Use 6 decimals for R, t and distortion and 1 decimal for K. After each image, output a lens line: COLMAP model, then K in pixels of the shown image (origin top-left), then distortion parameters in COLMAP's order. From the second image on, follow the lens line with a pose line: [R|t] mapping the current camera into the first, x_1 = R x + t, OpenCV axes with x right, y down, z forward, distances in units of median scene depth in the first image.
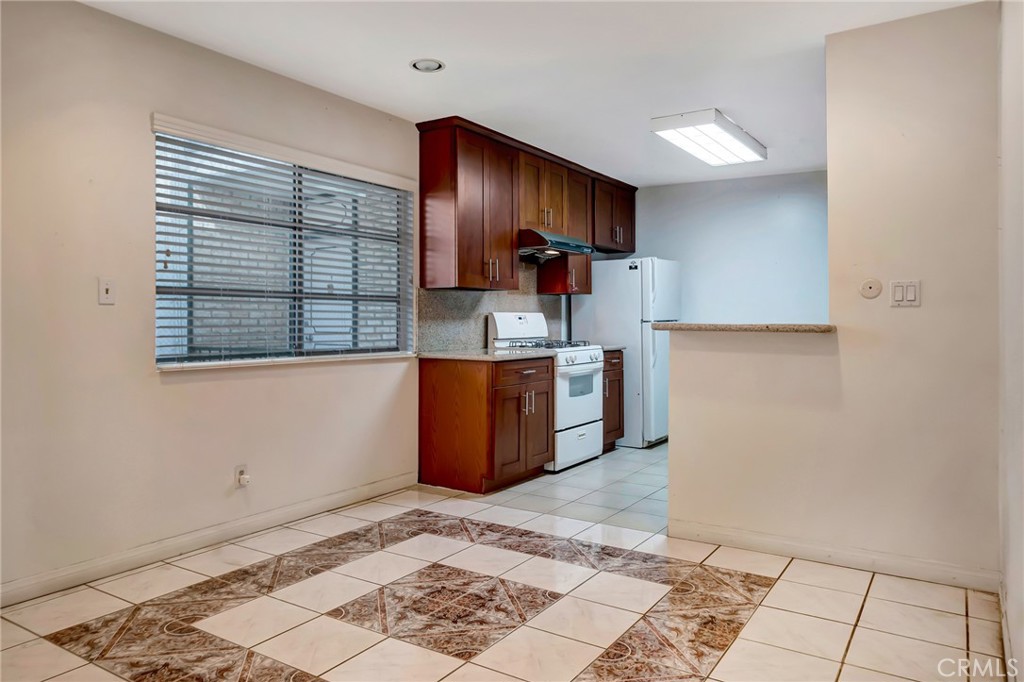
lens RADIAL K [[712.5, 0, 497.9], [0, 712.5, 323.3], [0, 0, 1]] dist [0.020427, -0.000270]
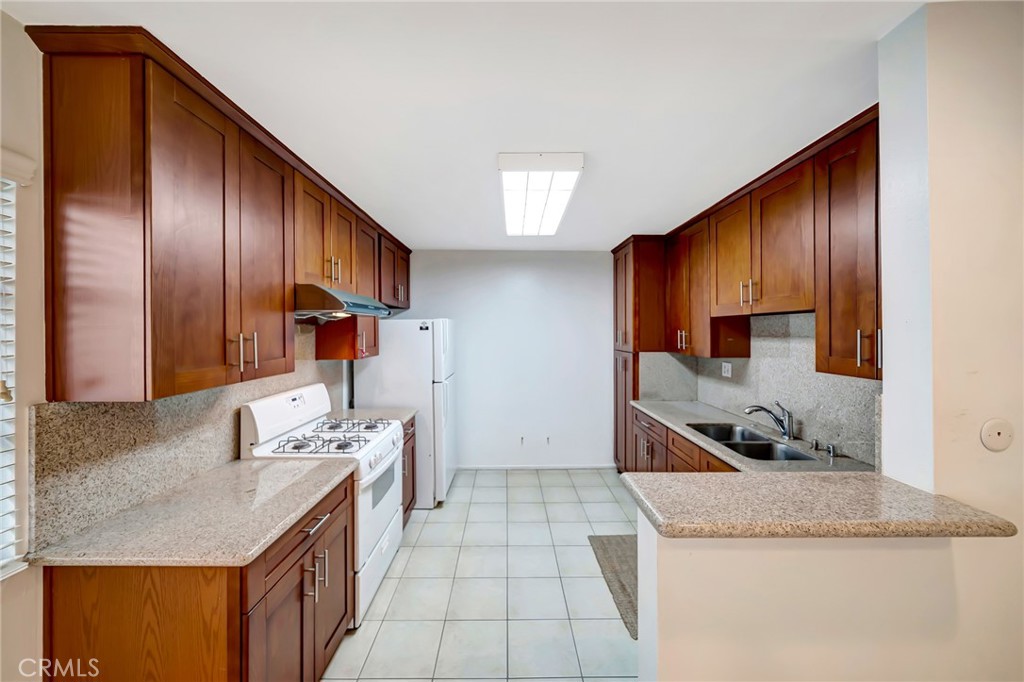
lens RADIAL K [[379.0, 0, 516.3], [0, 379.0, 331.7], [0, 0, 1]] dist [-0.001301, -0.000204]
pose [[0.831284, -0.000584, 0.555848, 0.004222], [0.004554, 0.999973, -0.005761, -0.089882], [-0.555830, 0.007320, 0.831264, 0.633507]]
